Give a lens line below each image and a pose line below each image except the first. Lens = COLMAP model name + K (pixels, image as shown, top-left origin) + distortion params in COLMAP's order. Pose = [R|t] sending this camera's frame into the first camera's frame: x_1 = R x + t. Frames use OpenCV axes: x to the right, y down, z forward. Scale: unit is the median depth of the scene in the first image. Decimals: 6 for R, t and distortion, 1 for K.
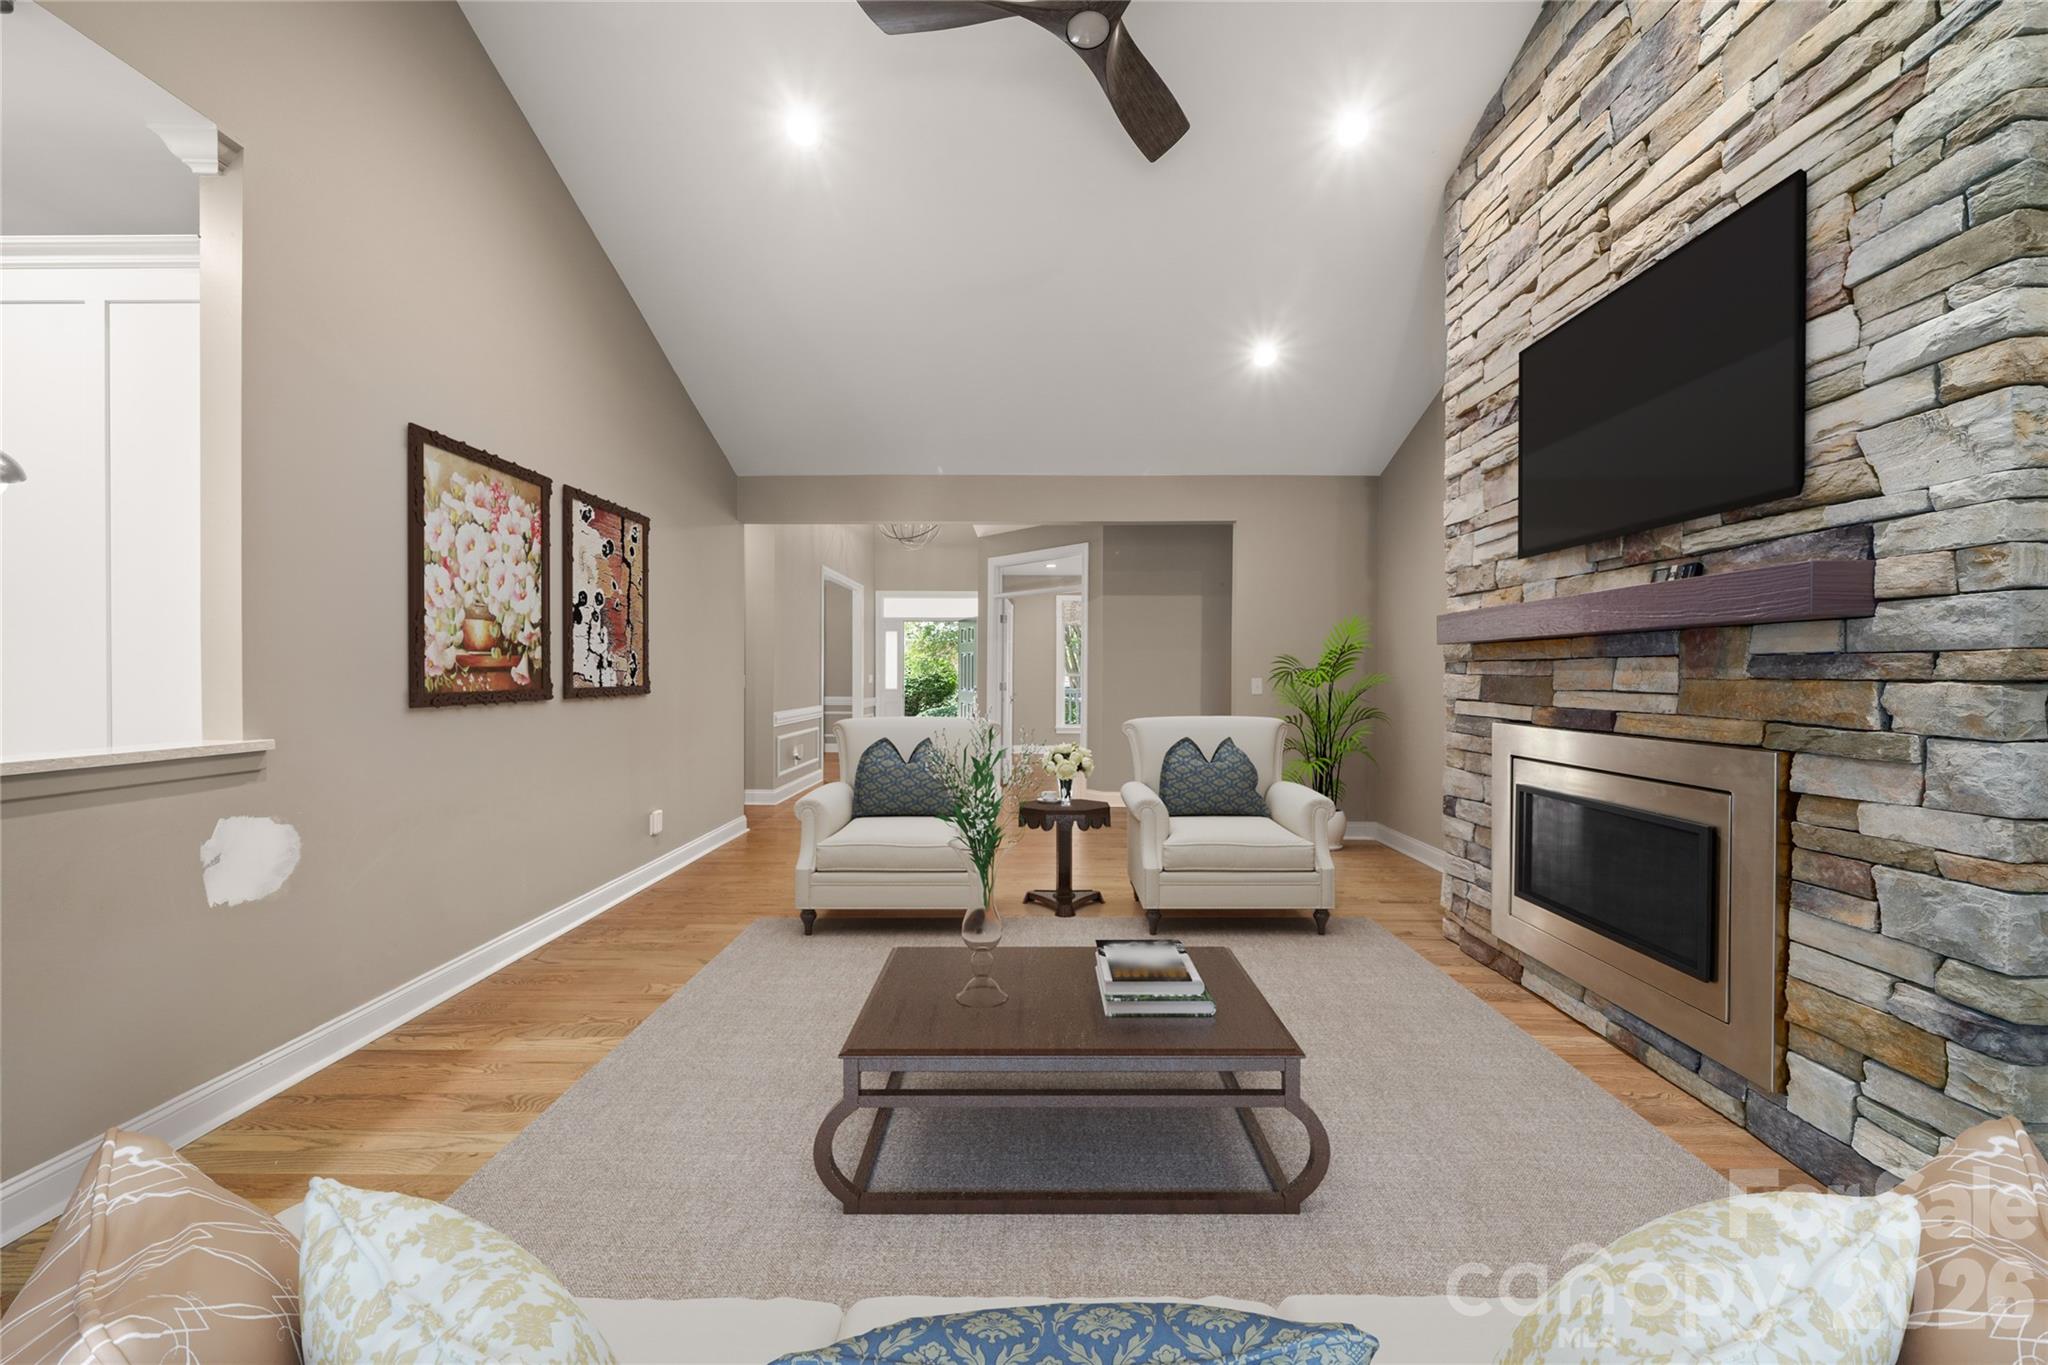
lens RADIAL K [[712.9, 0, 1007.3], [0, 712.9, 675.8], [0, 0, 1]] dist [-0.008118, 0.000801]
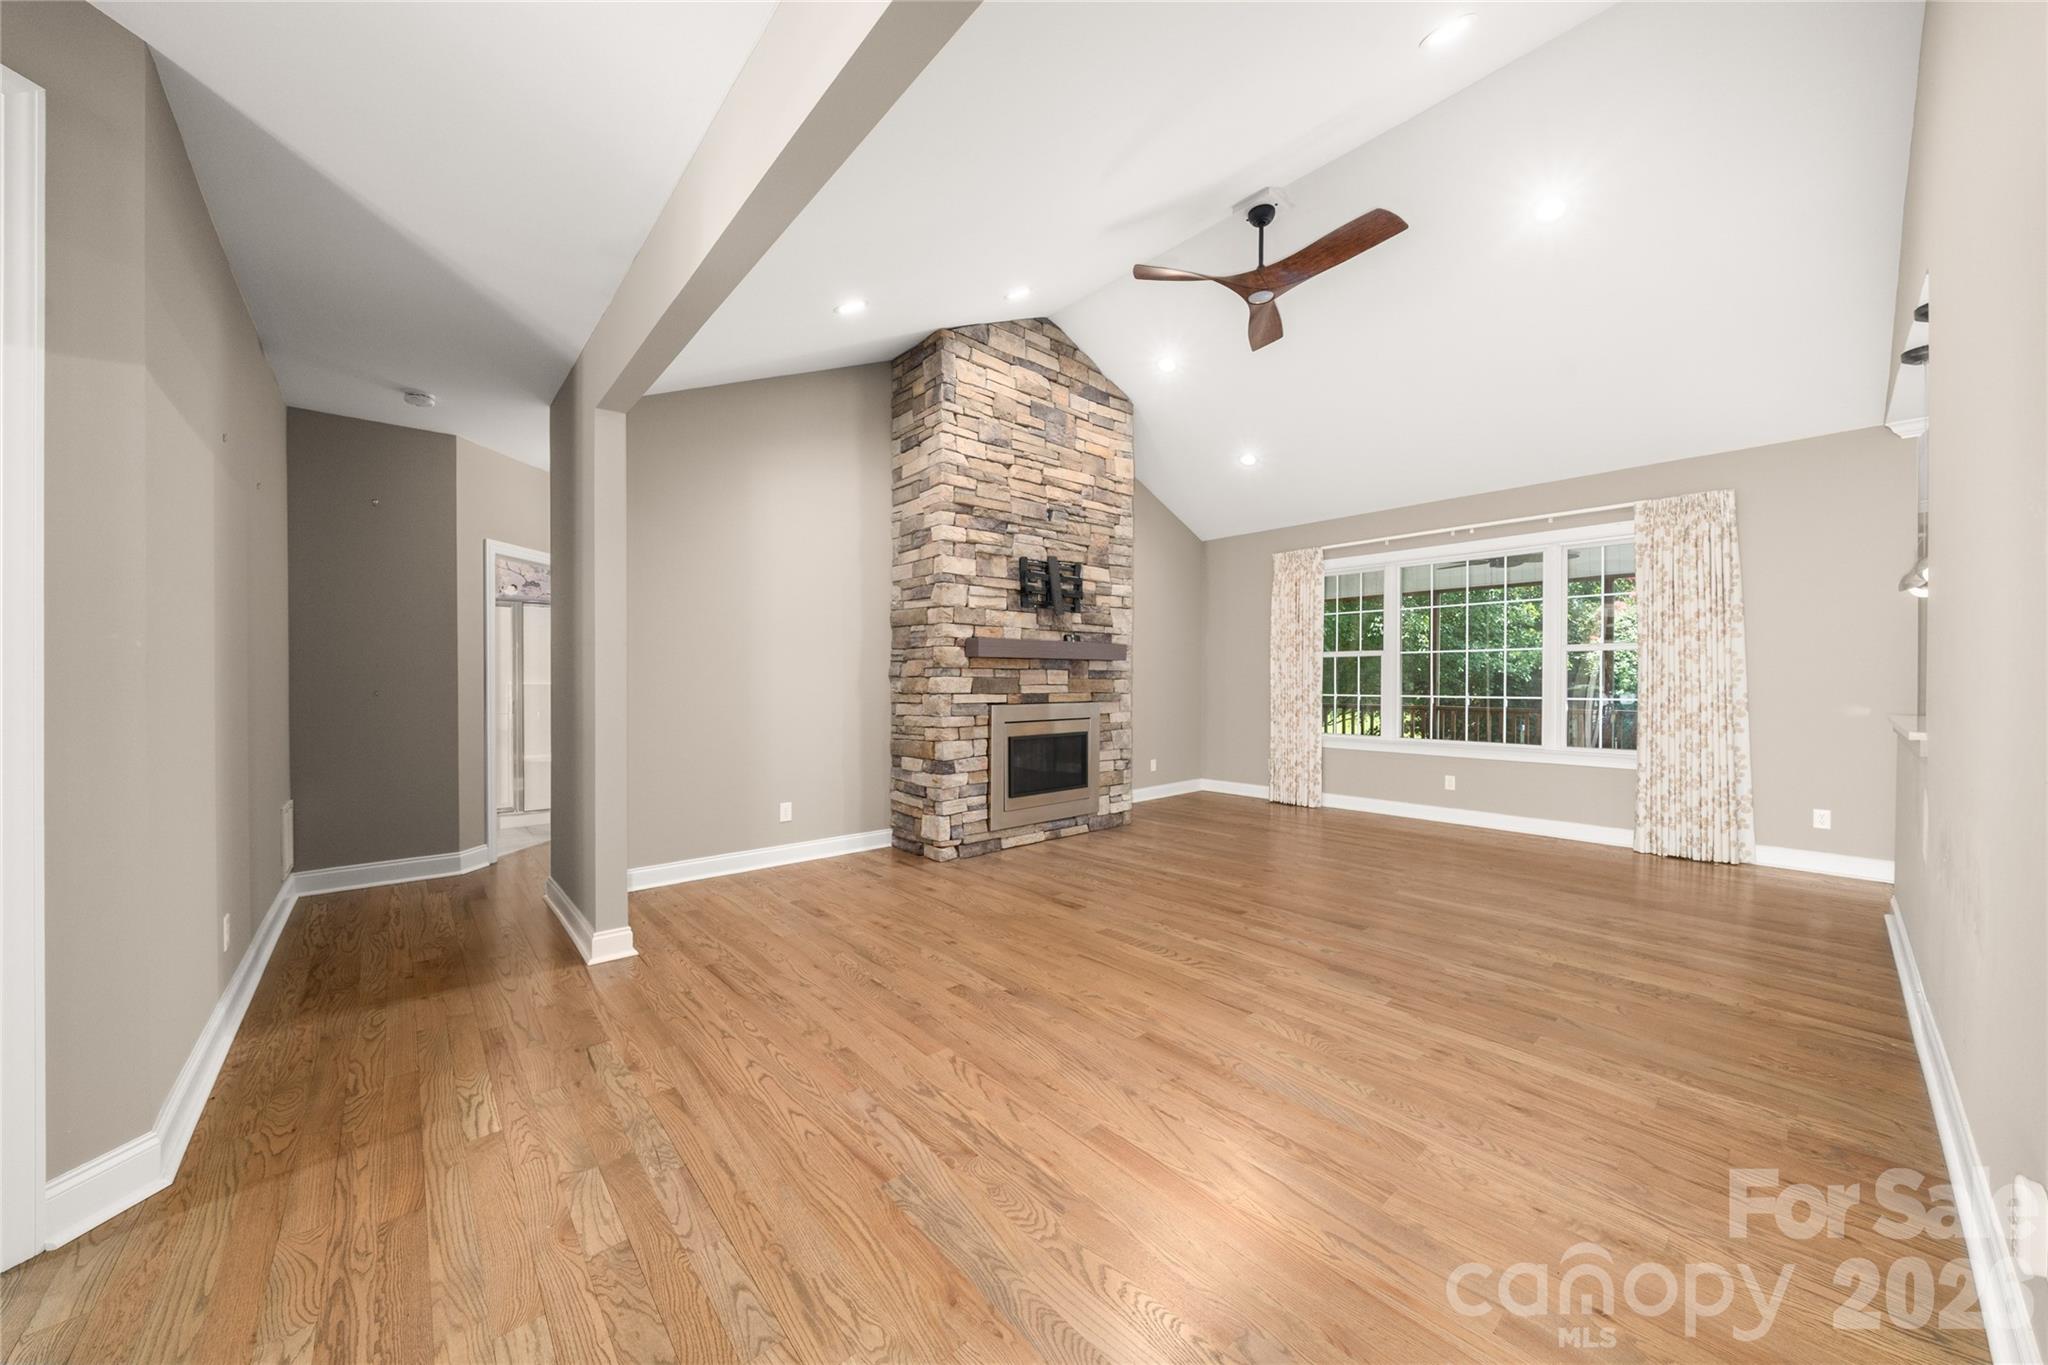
lens RADIAL K [[712.9, 0, 1018.5], [0, 712.9, 684.8], [0, 0, 1]] dist [-0.008118, 0.000801]
pose [[-0.685842, -0.015039, 0.727595, -0.791429], [-0.004429, 0.999854, 0.016491, -0.015235], [-0.727737, 0.008088, -0.685809, 2.822840]]
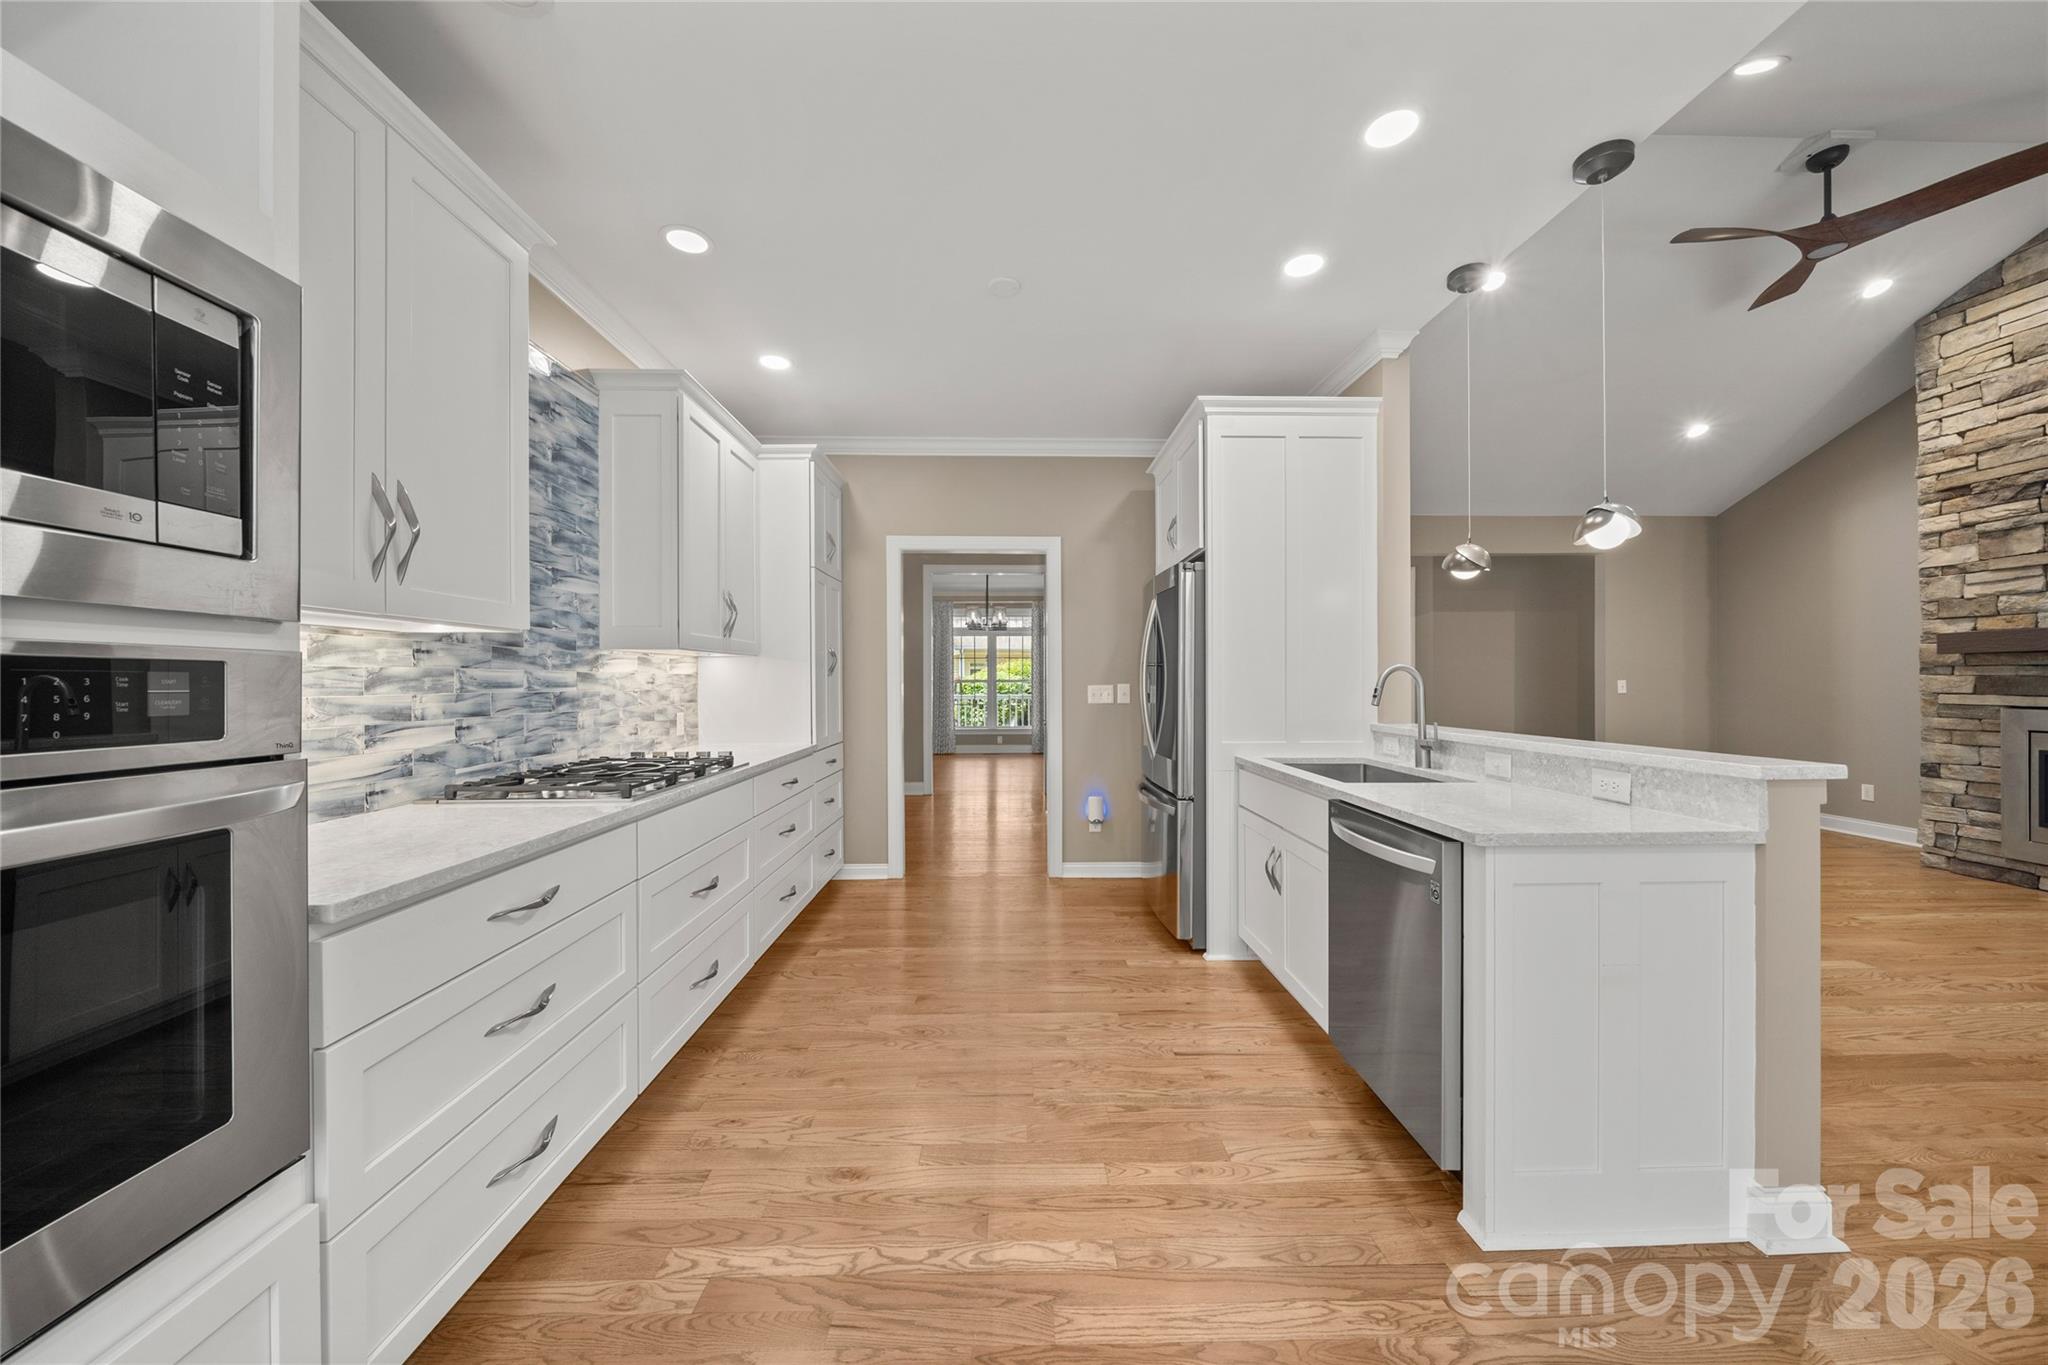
lens RADIAL K [[712.9, 0, 1016.5], [0, 712.9, 678.7], [0, 0, 1]] dist [-0.008118, 0.000801]
pose [[0.999369, -0.007899, 0.034629, -1.801054], [0.008057, 0.999958, -0.004430, -0.006042], [-0.034593, 0.004706, 0.999390, -0.467599]]
